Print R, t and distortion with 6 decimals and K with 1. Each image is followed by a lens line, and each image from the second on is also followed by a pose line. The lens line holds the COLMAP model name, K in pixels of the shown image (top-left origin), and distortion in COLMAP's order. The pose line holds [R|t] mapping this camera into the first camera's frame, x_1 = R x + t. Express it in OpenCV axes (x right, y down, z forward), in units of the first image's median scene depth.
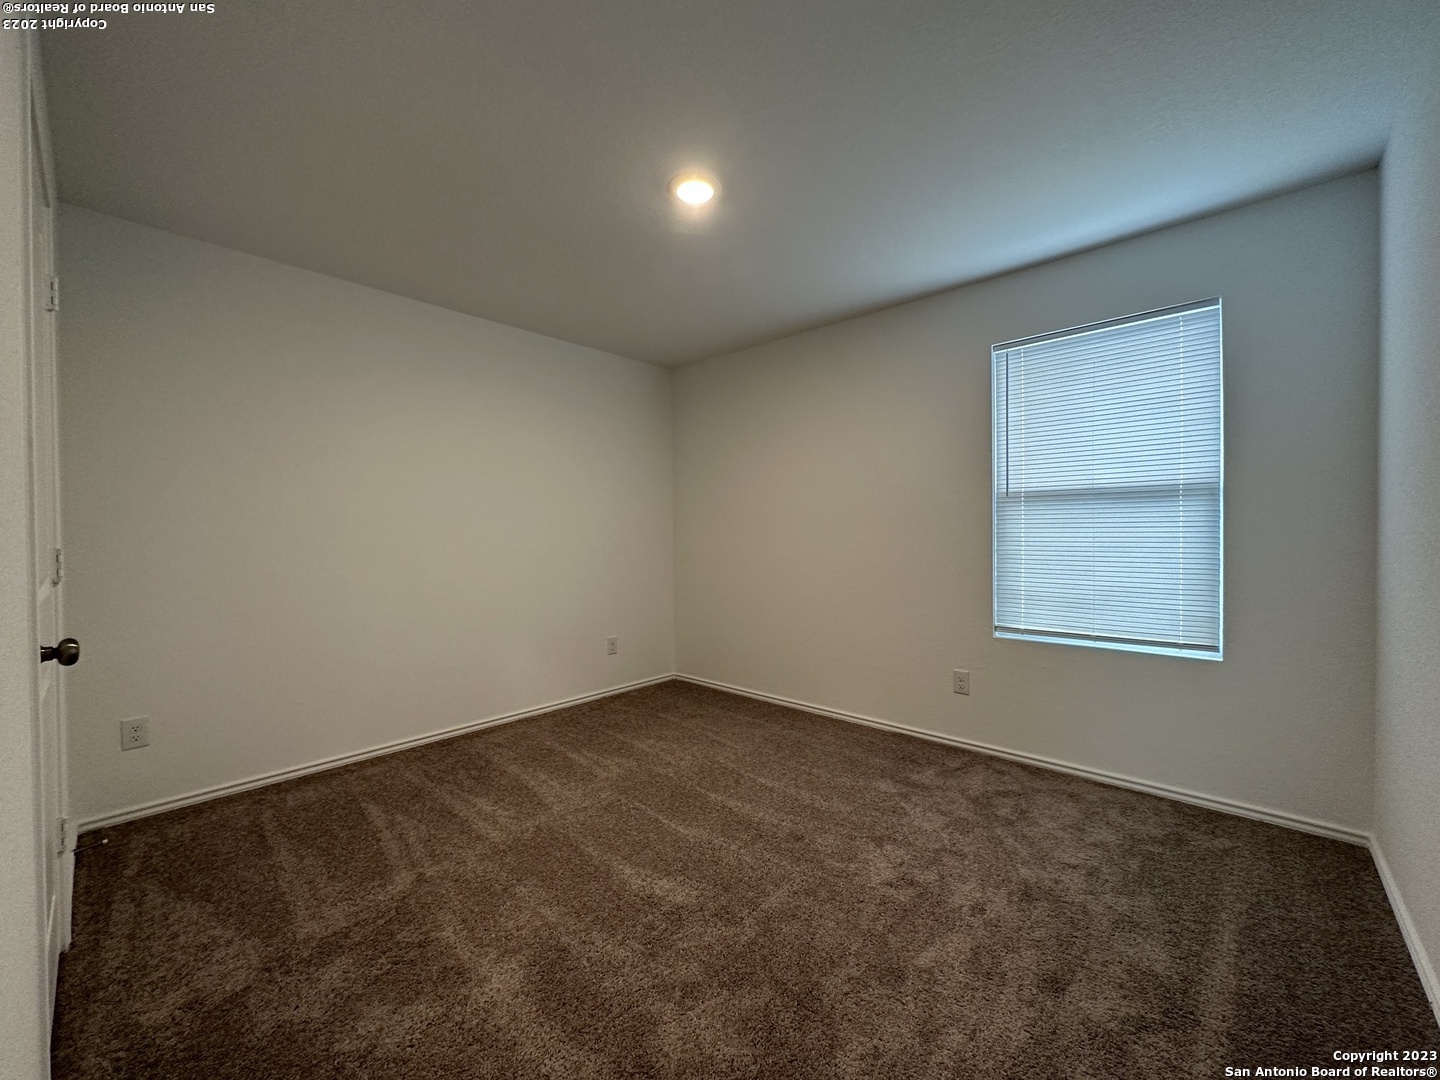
lens RADIAL K [[575.2, 0, 729.9], [0, 575.2, 544.7], [0, 0, 1]] dist [-0.017756, 0.000393]
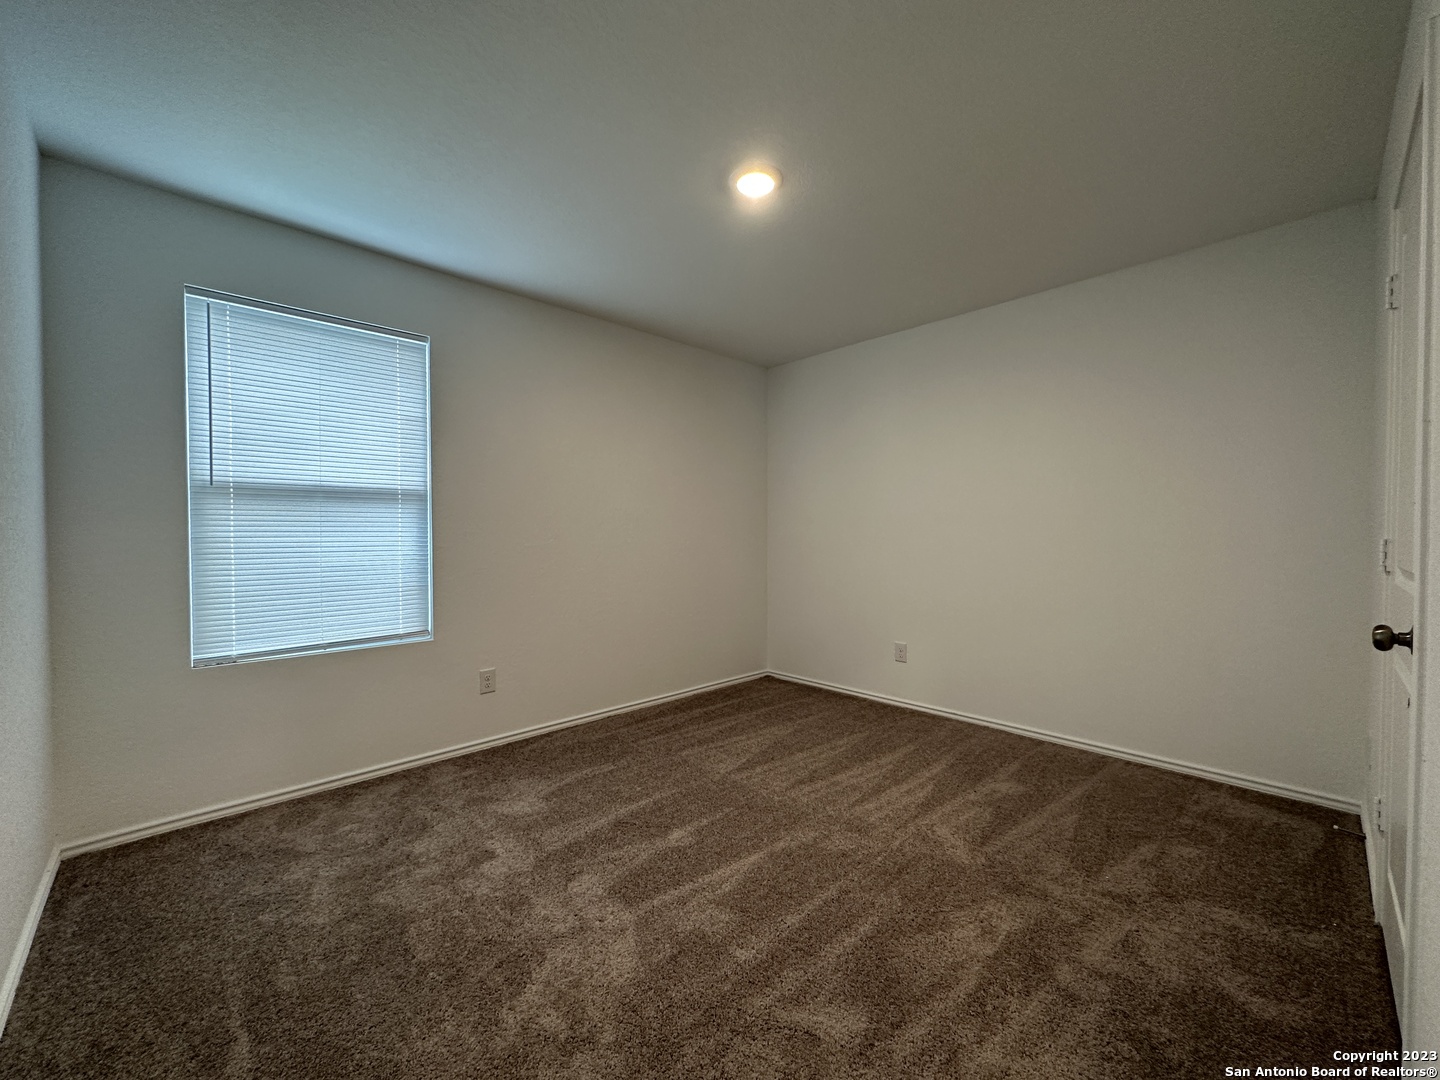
lens RADIAL K [[575.2, 0, 729.9], [0, 575.2, 544.7], [0, 0, 1]] dist [-0.017756, 0.000393]
pose [[0.068369, -0.011585, 0.997593, -0.302734], [0.015676, 0.999822, 0.010536, -0.000195], [-0.997537, 0.014918, 0.068539, 0.280506]]
